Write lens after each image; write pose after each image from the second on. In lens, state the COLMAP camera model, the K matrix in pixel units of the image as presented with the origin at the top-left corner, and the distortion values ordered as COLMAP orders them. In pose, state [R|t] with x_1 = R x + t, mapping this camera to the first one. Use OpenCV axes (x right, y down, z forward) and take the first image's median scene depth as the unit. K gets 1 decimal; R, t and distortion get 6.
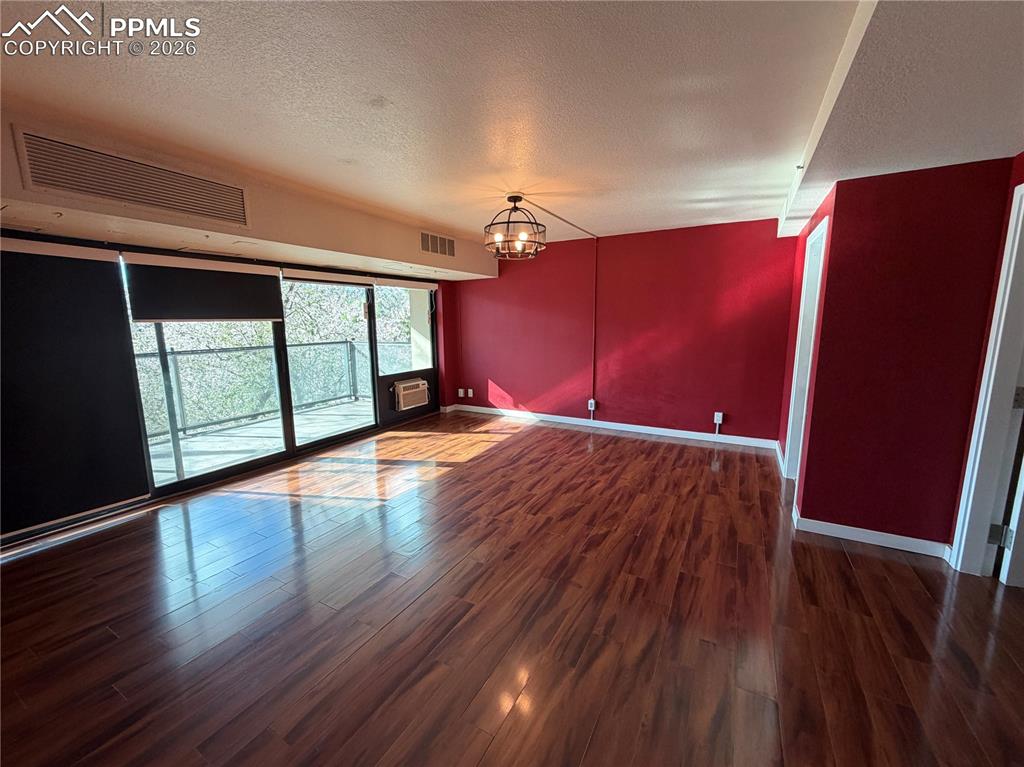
lens RADIAL K [[407.3, 0, 512.7], [0, 407.3, 379.5], [0, 0, 1]] dist [-0.000495, 0.001060]
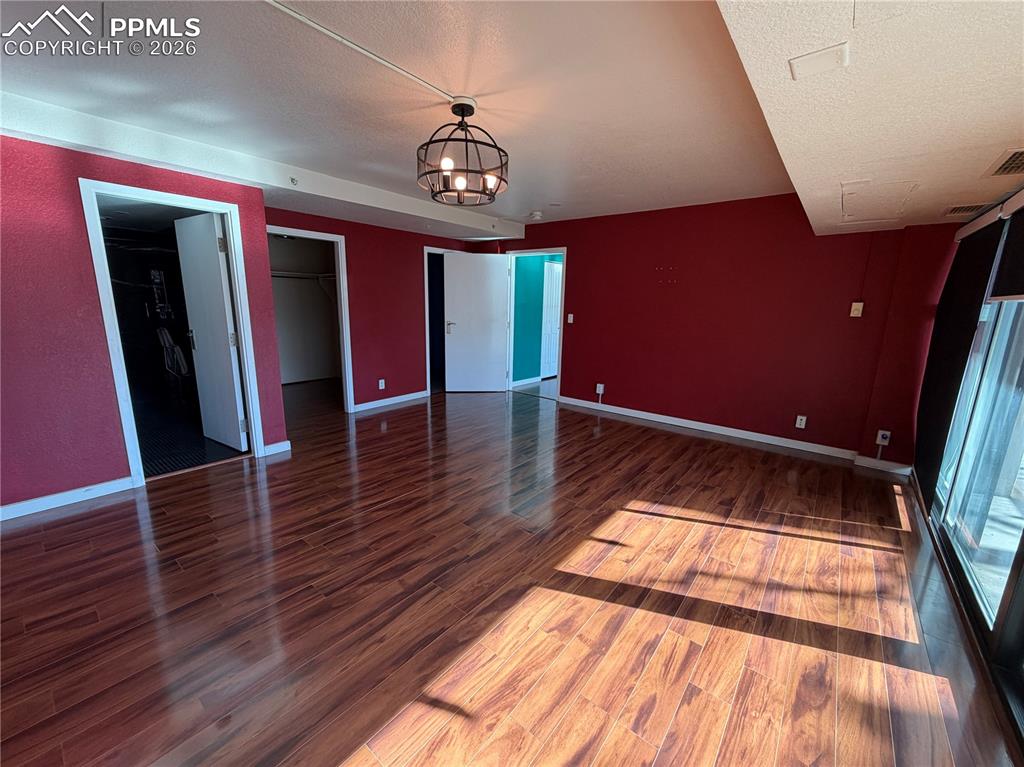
lens RADIAL K [[407.3, 0, 511.6], [0, 407.3, 384.8], [0, 0, 1]] dist [-0.000495, 0.001060]
pose [[-0.985037, -0.047506, 0.165664, -0.161611], [0.012714, 0.938607, 0.344753, -0.194323], [-0.171871, 0.341701, -0.923959, 1.393238]]
